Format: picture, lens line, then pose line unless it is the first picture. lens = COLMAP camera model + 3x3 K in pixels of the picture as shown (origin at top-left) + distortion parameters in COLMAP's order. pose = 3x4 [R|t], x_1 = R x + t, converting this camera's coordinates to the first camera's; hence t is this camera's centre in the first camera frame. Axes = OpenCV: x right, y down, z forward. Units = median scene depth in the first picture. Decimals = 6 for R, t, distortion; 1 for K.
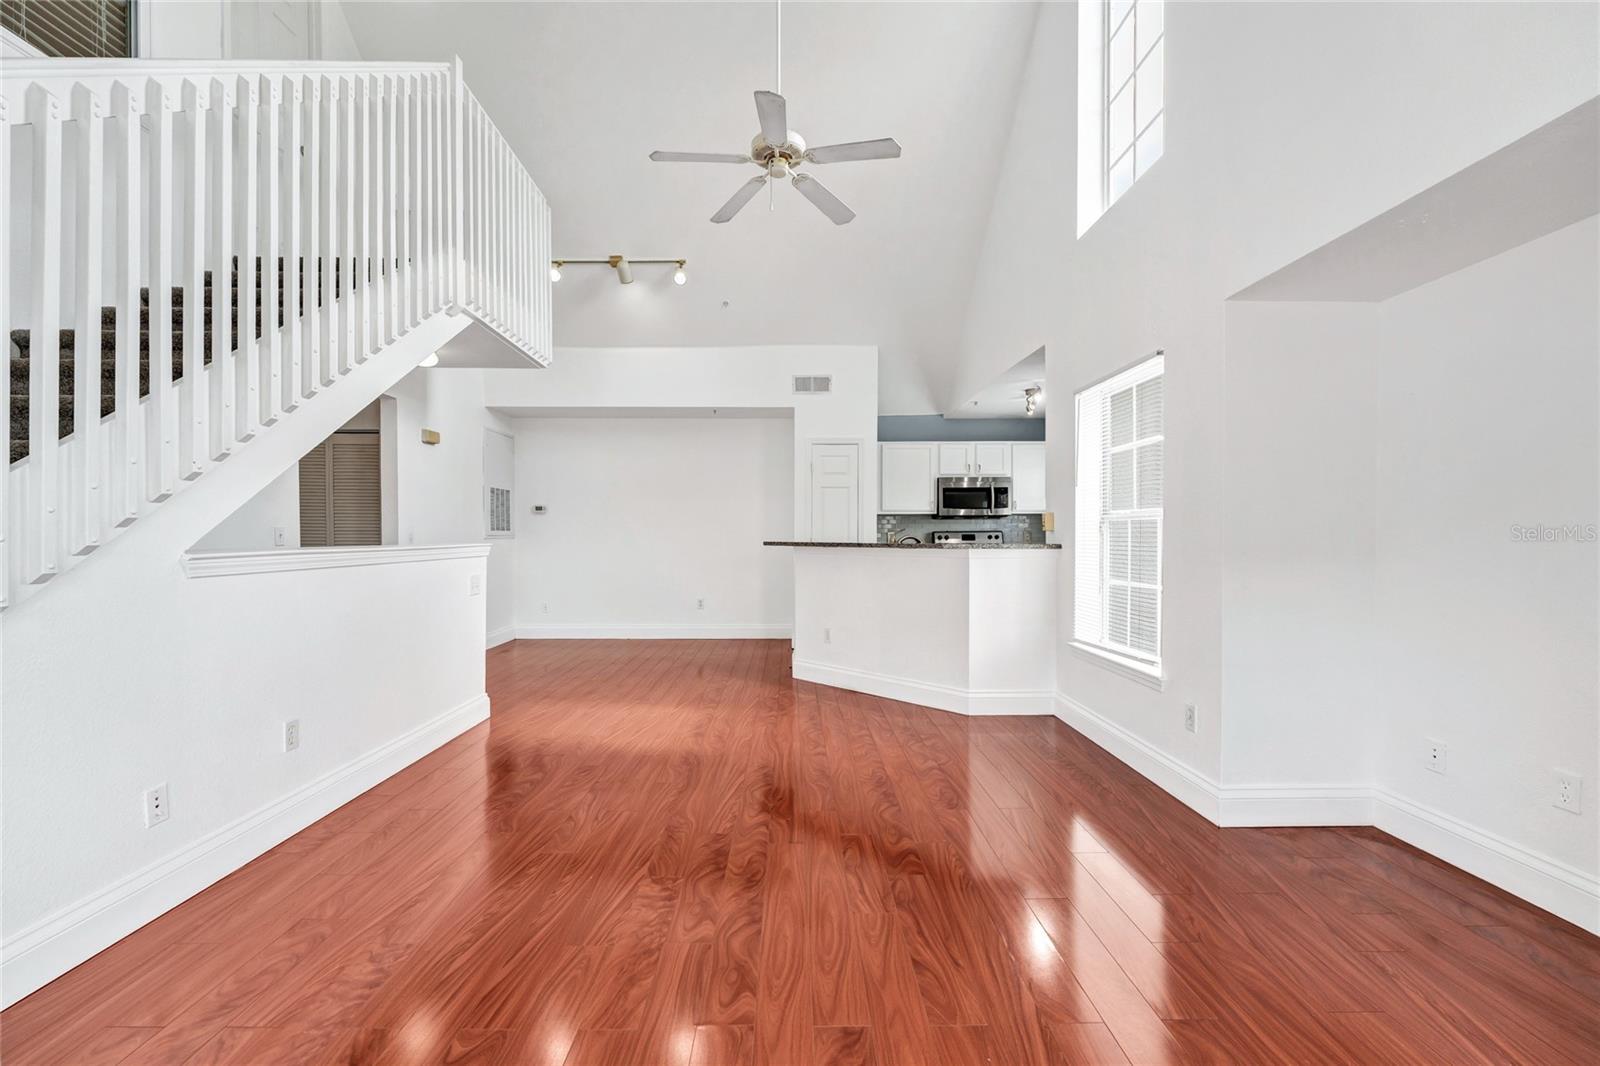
lens RADIAL K [[669.3, 0, 804.6], [0, 669.3, 544.1], [0, 0, 1]] dist [0.000837, -0.000039]
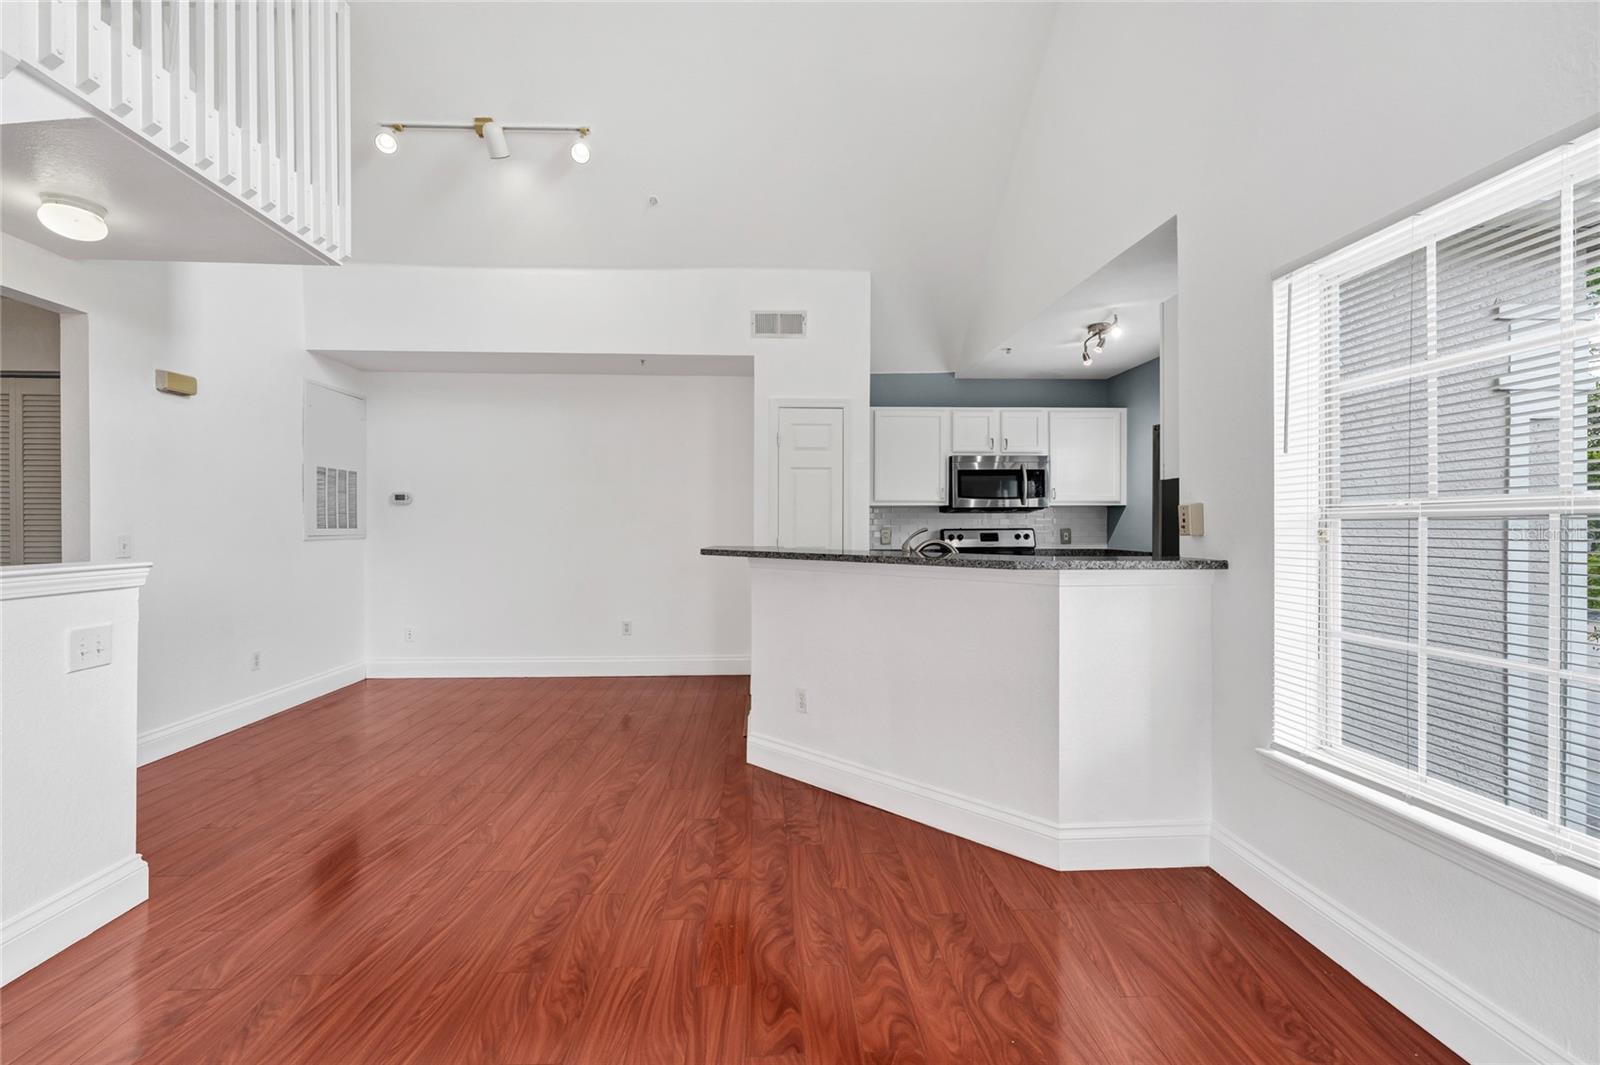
lens RADIAL K [[676.7, 0, 798.9], [0, 676.7, 535.2], [0, 0, 1]] dist [-0.002308, -0.000561]
pose [[0.999368, -0.000166, 0.035543, 0.007786], [0.000198, 1.000000, -0.000921, -0.013954], [-0.035543, 0.000927, 0.999368, 0.309453]]
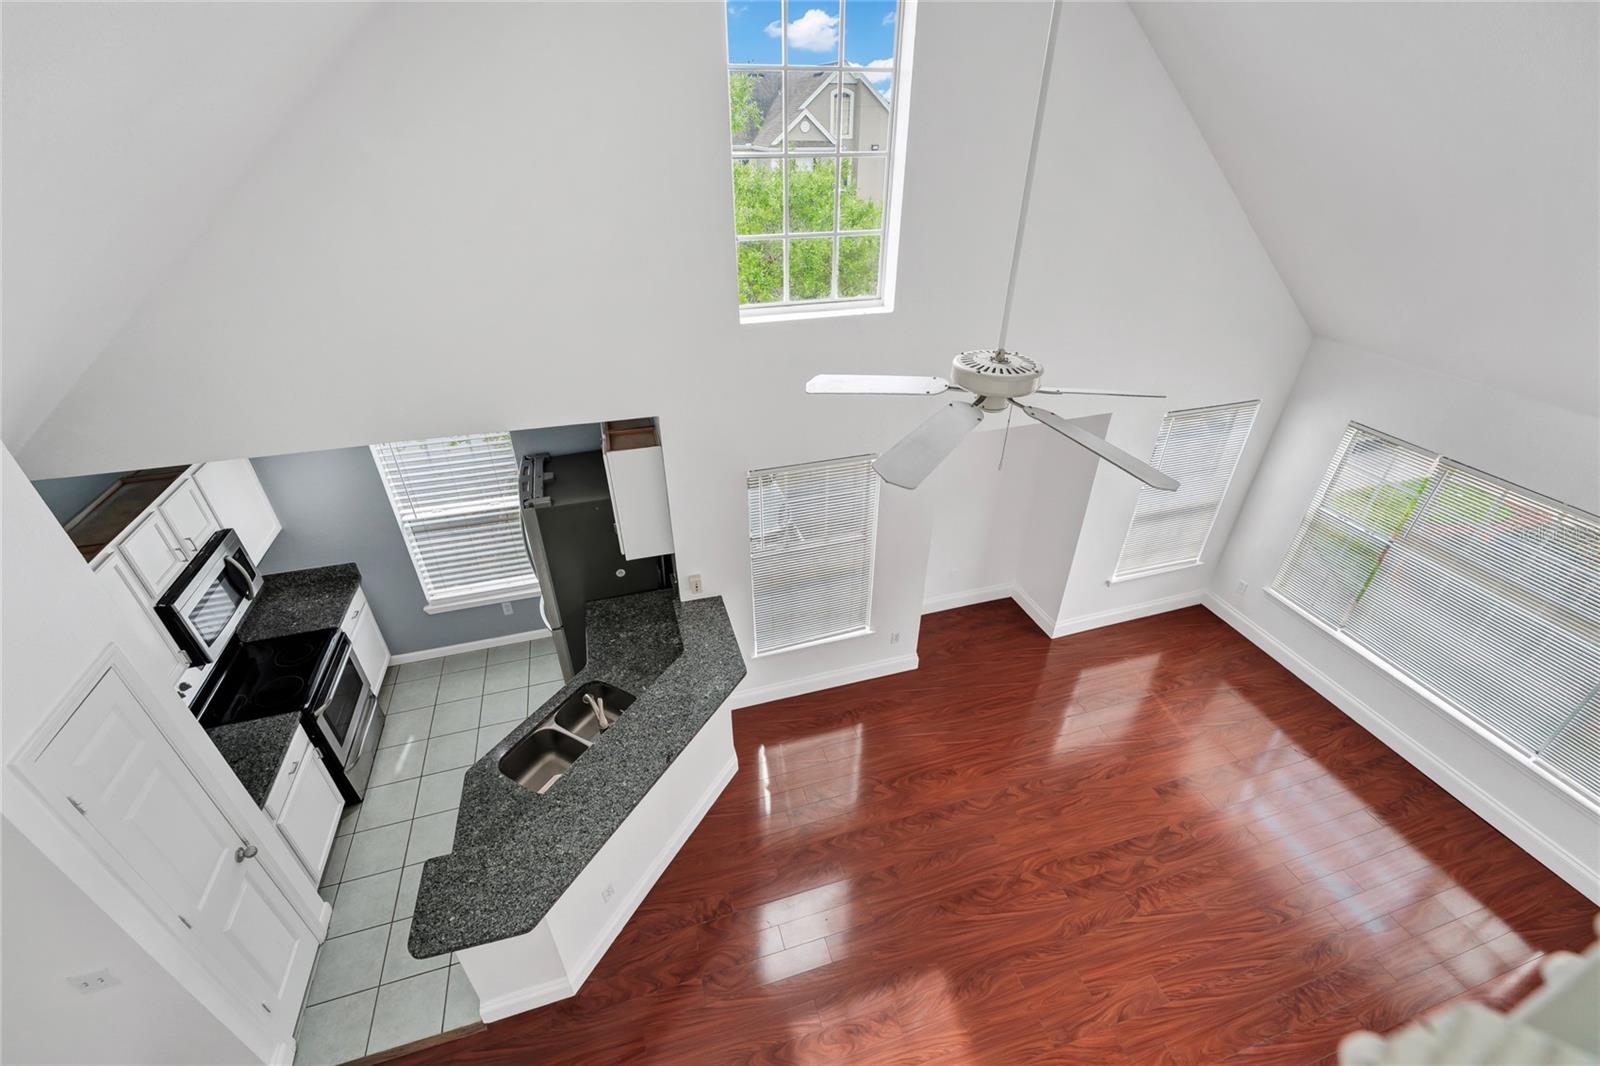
lens RADIAL K [[653.4, 0, 799.3], [0, 653.4, 534.5], [0, 0, 1]] dist [-0.001019, -0.000336]
pose [[-0.274691, -0.515814, 0.811469, -0.308814], [0.006417, 0.842930, 0.537985, -0.440222], [-0.961511, 0.152986, -0.228235, 0.749804]]
